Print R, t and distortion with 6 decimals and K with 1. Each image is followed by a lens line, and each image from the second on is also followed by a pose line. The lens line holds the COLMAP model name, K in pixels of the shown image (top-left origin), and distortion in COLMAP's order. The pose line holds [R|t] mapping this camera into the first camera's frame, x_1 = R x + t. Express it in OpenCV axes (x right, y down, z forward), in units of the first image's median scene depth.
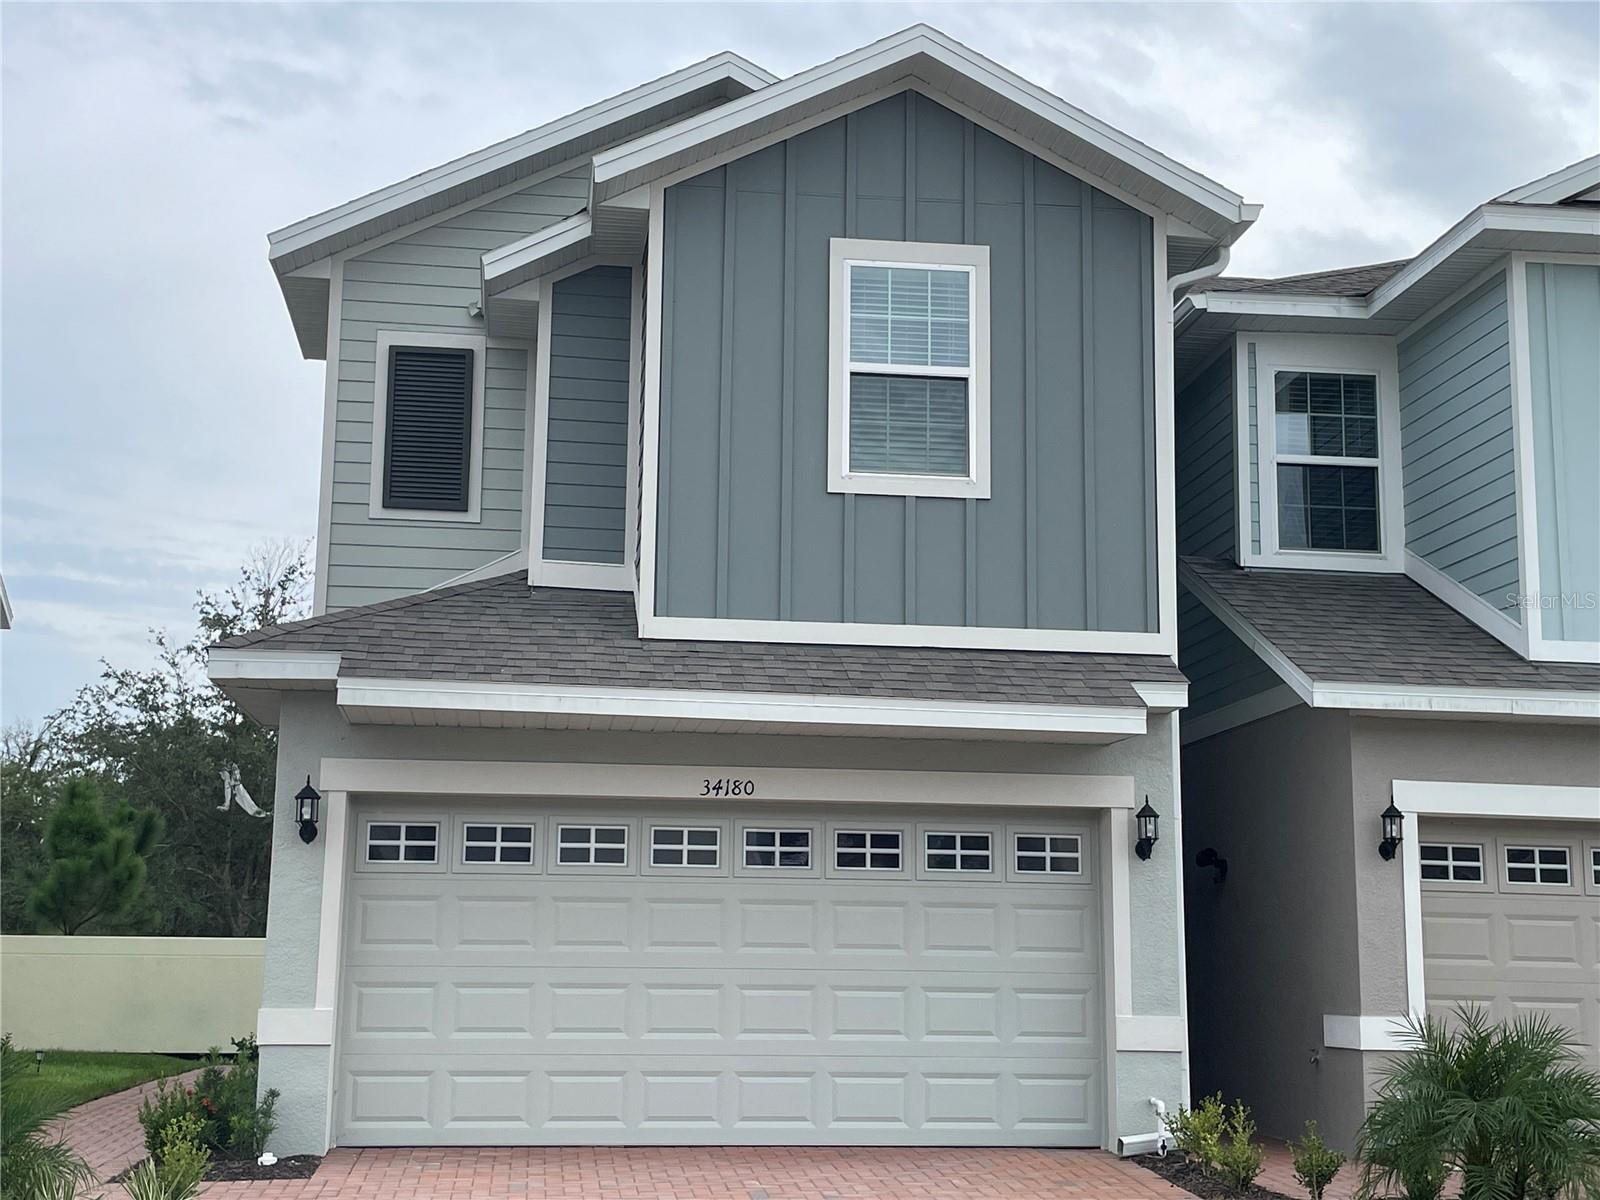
lens RADIAL K [[2135.5, 0, 792.8], [0, 2135.5, 591.1], [0, 0, 1]] dist [0.065351, 0.000000]
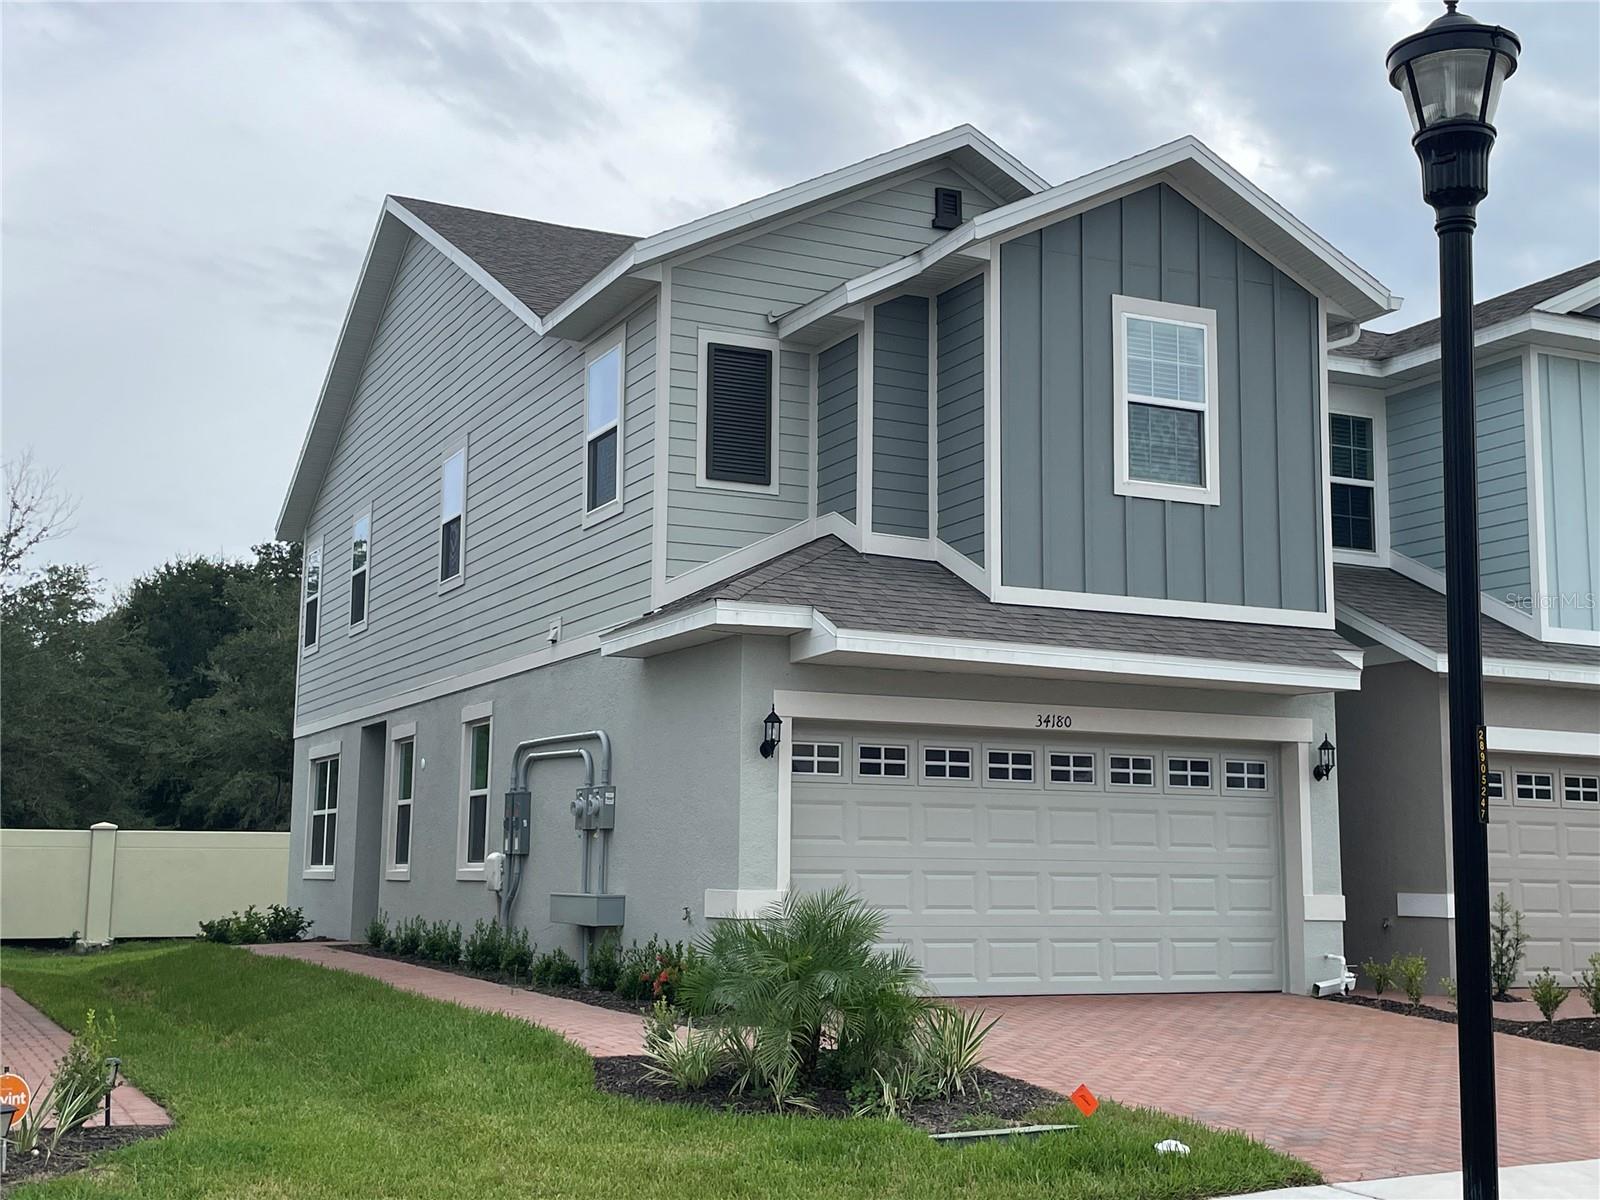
lens RADIAL K [[1937.3, 0, 795.6], [0, 1937.3, 599.0], [0, 0, 1]] dist [0.032720, 0.000000]
pose [[0.954005, 0.041559, 0.296896, -0.499749], [-0.055388, 0.997730, 0.038315, -0.017007], [-0.294630, -0.052997, 0.954141, -0.063707]]
